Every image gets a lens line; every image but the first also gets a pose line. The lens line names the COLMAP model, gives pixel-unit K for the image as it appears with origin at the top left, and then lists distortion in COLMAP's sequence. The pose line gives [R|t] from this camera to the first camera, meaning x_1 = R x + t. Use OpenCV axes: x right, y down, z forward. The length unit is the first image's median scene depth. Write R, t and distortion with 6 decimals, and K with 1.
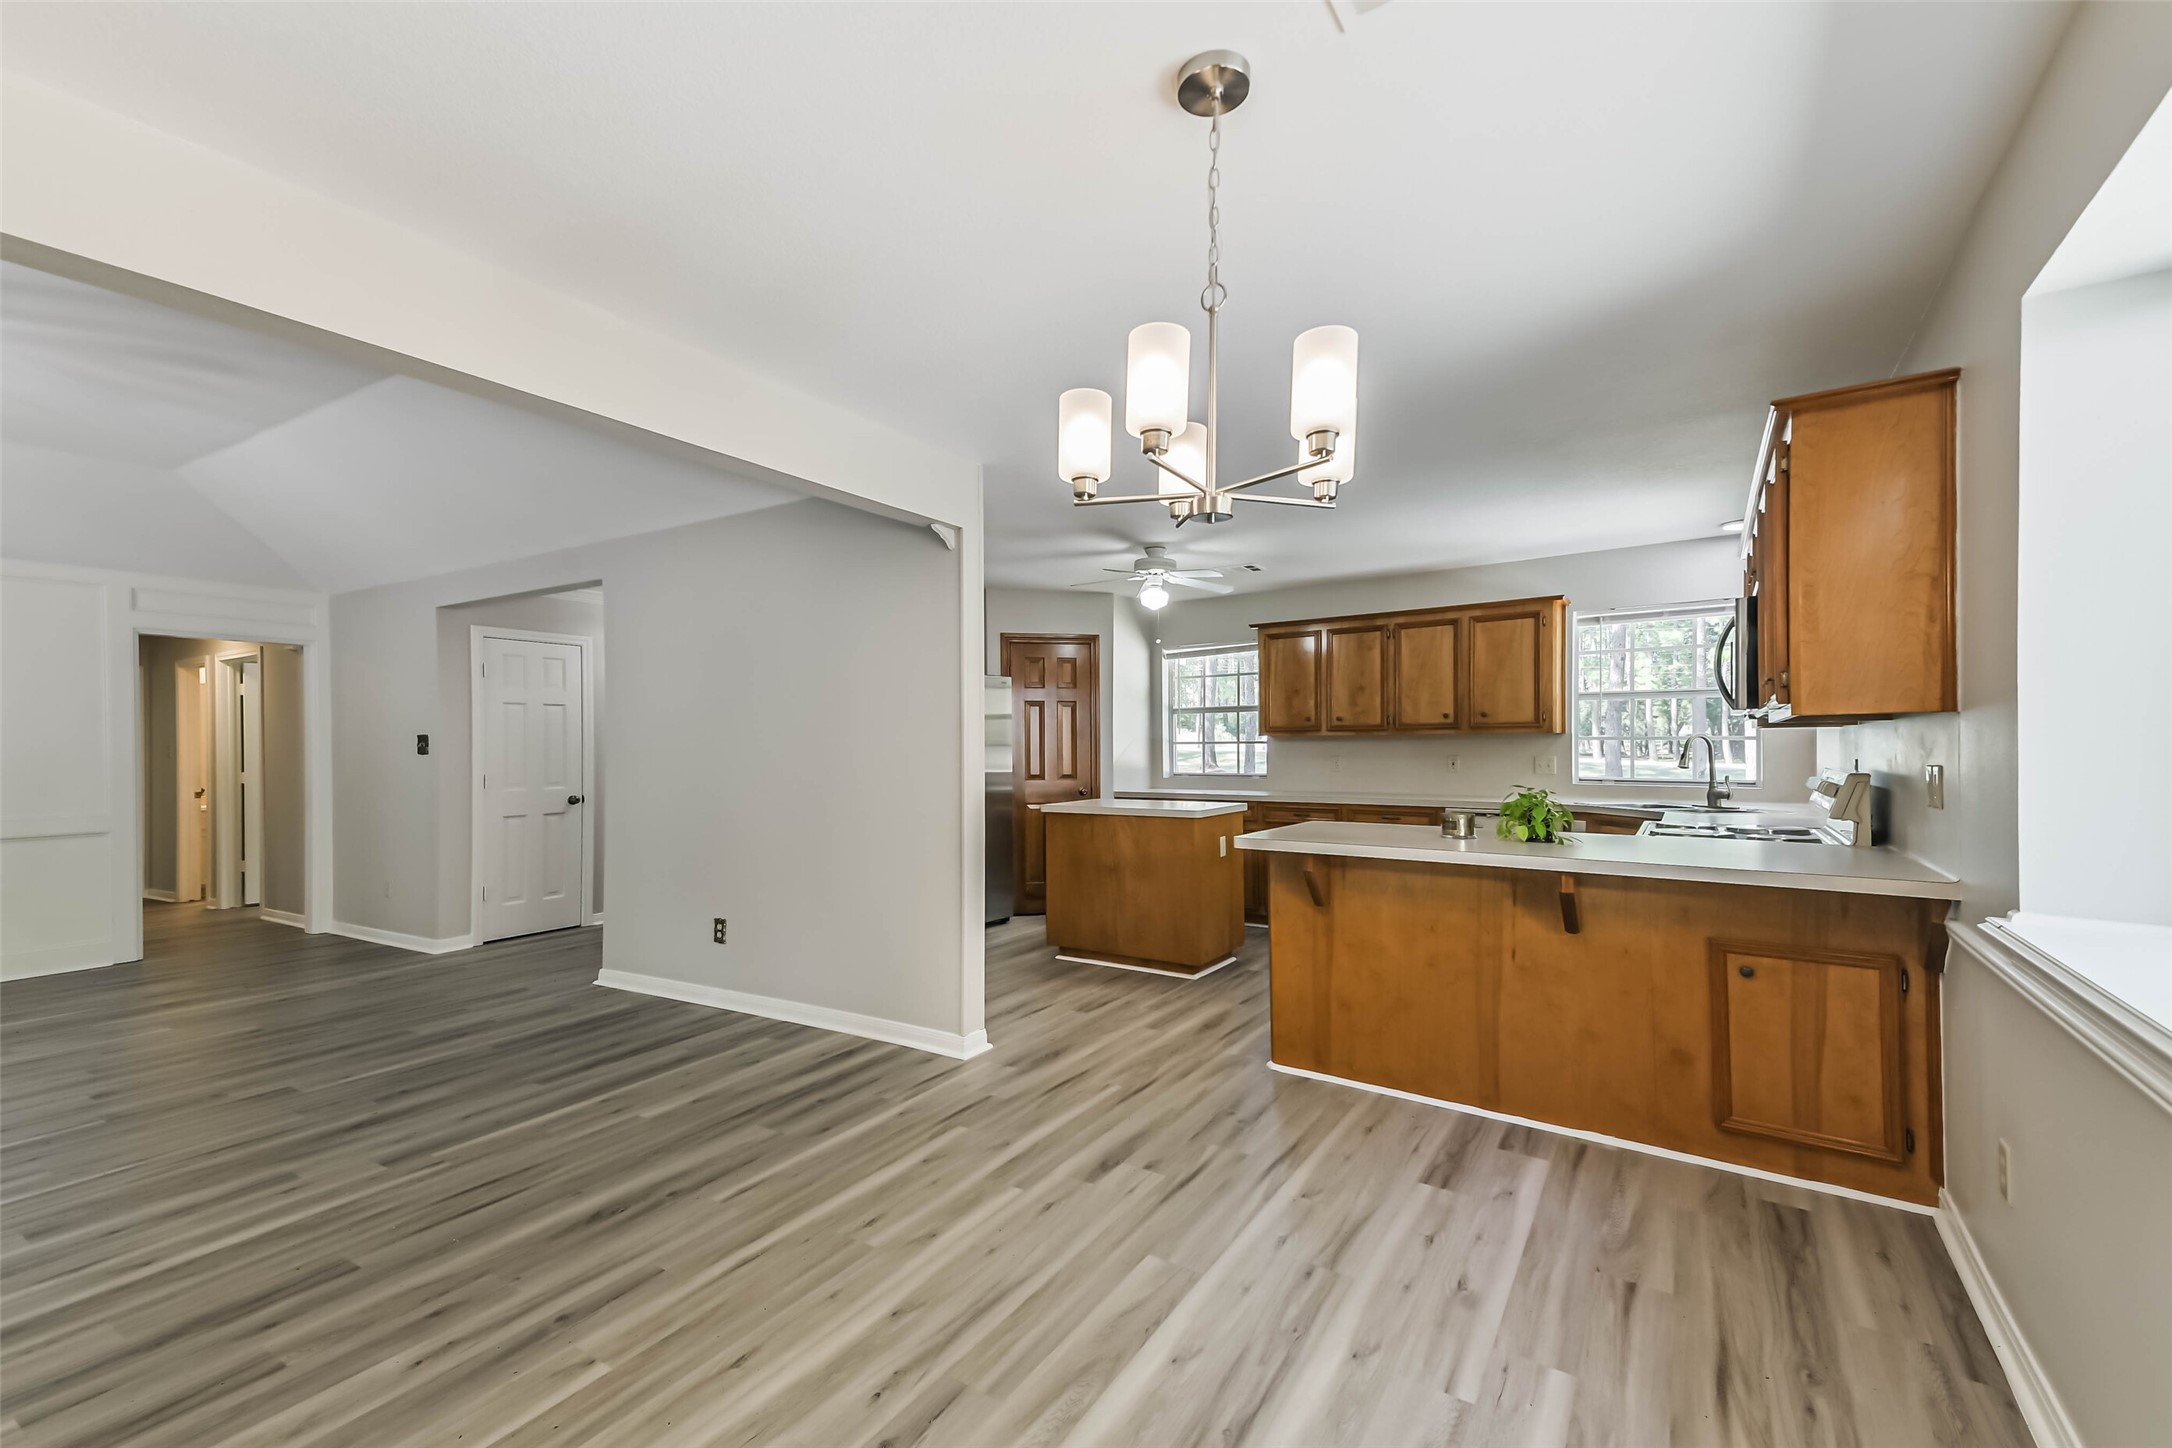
lens RADIAL K [[922.6, 0, 1089.5], [0, 922.6, 746.6], [0, 0, 1]] dist [0.042578, -0.000065]
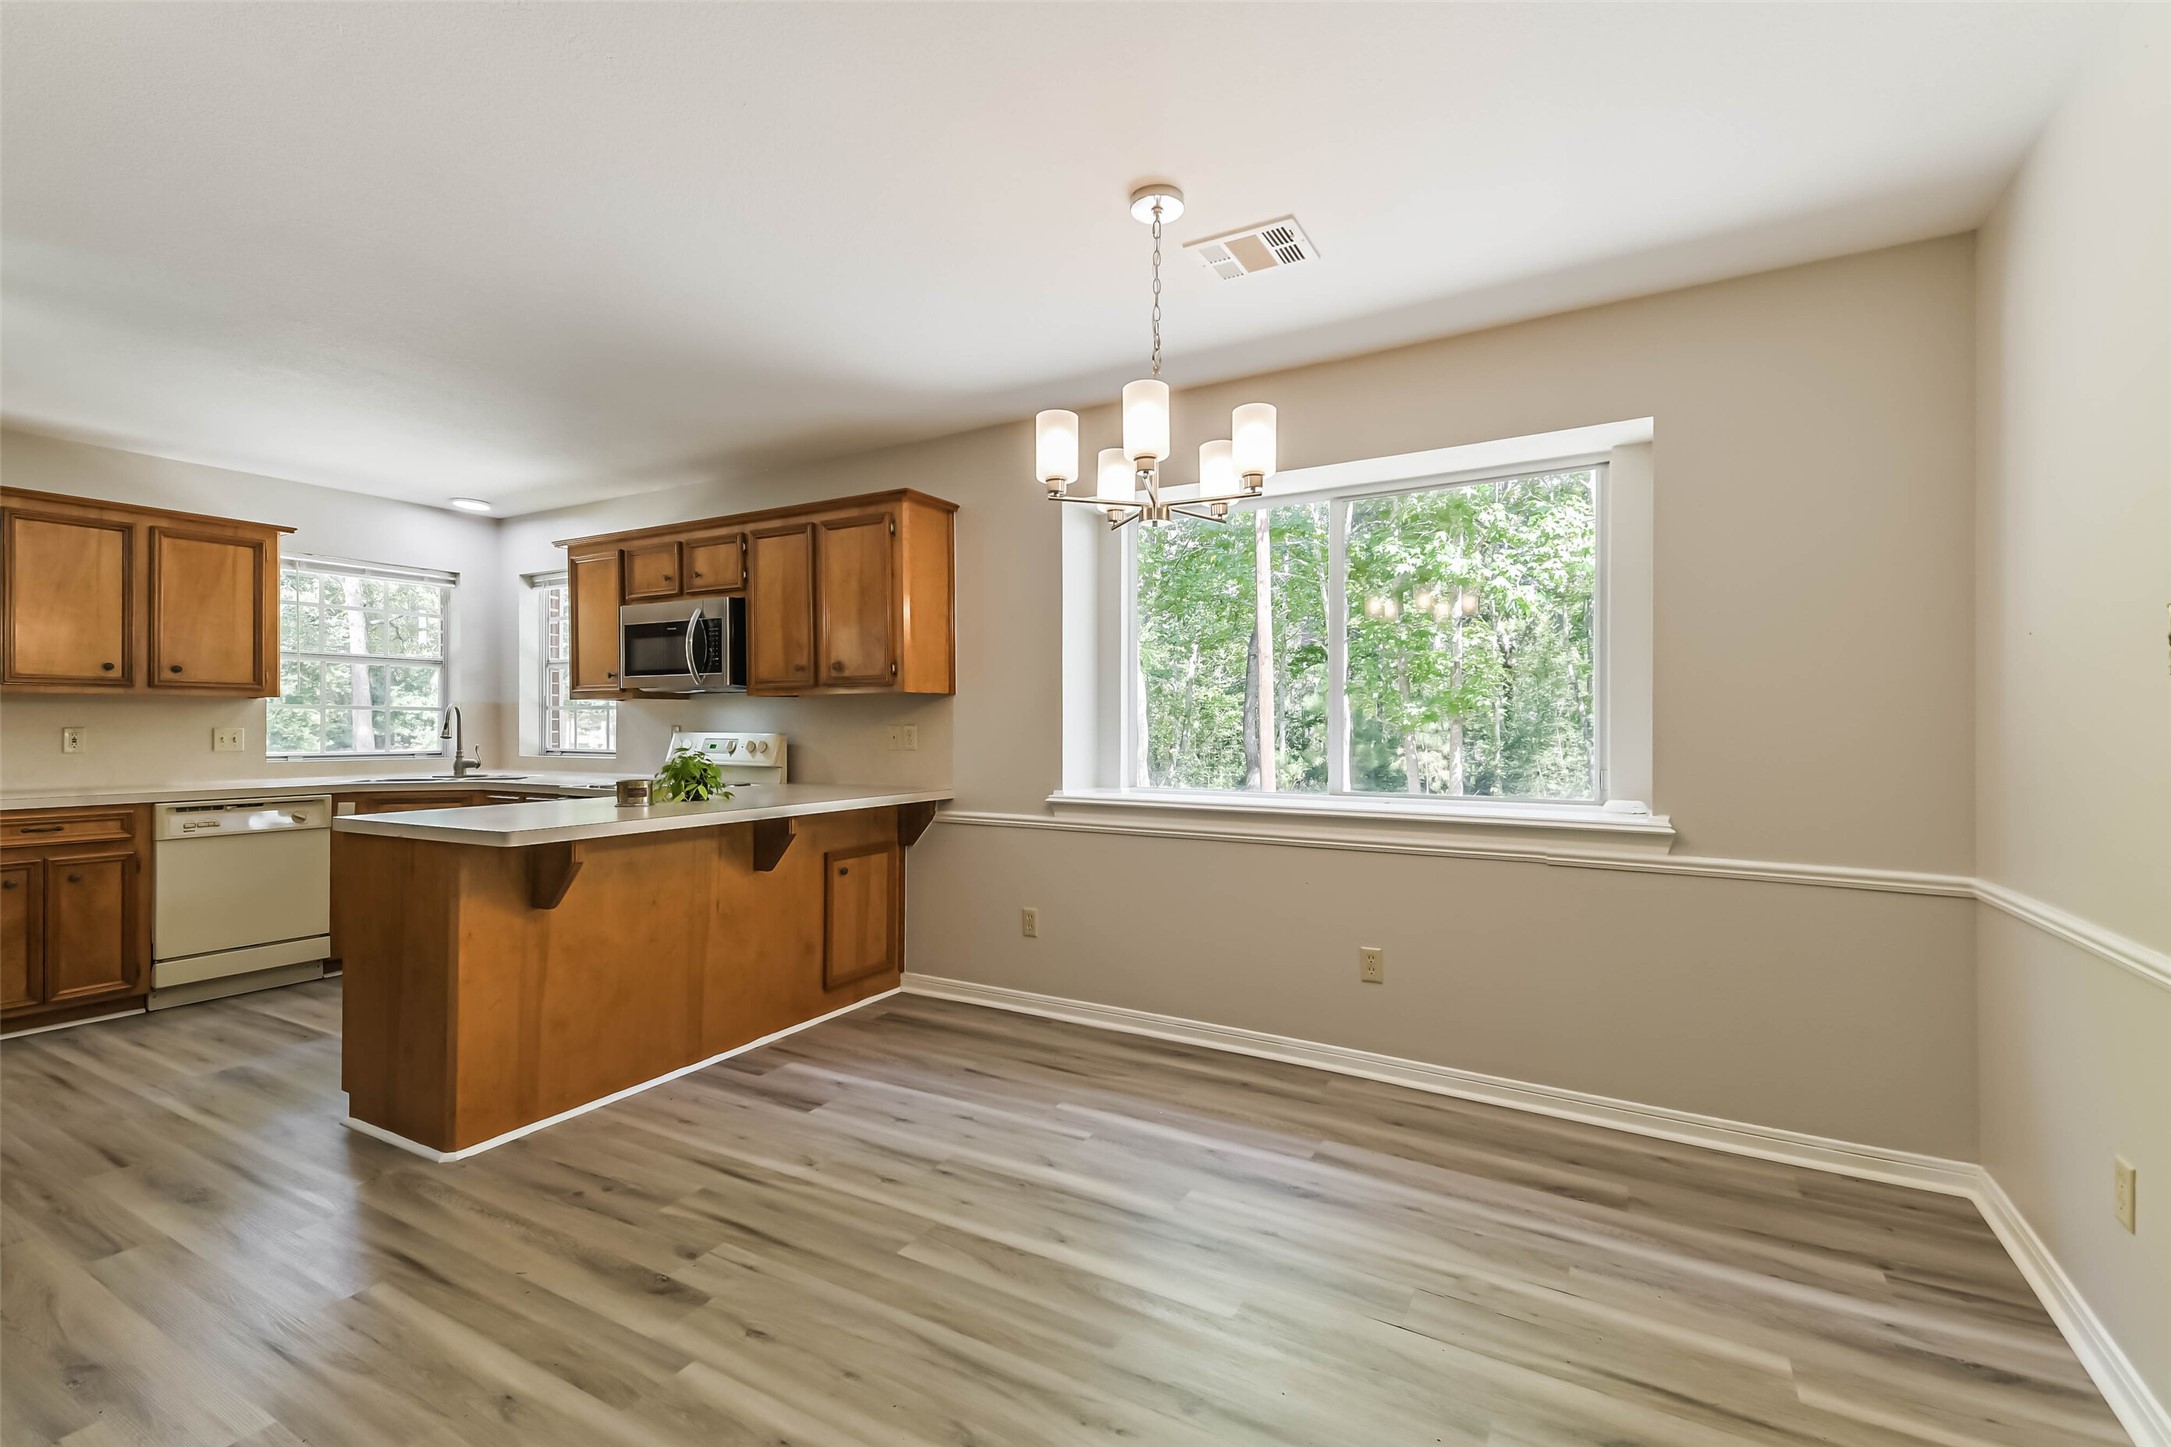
lens RADIAL K [[950.4, 0, 1090.2], [0, 950.4, 713.1], [0, 0, 1]] dist [0.038129, 0.000048]
pose [[-0.066140, 0.002201, 0.997808, -0.742197], [0.000452, 0.999998, -0.002176, 0.003698], [-0.997810, 0.000307, -0.066140, 0.705394]]
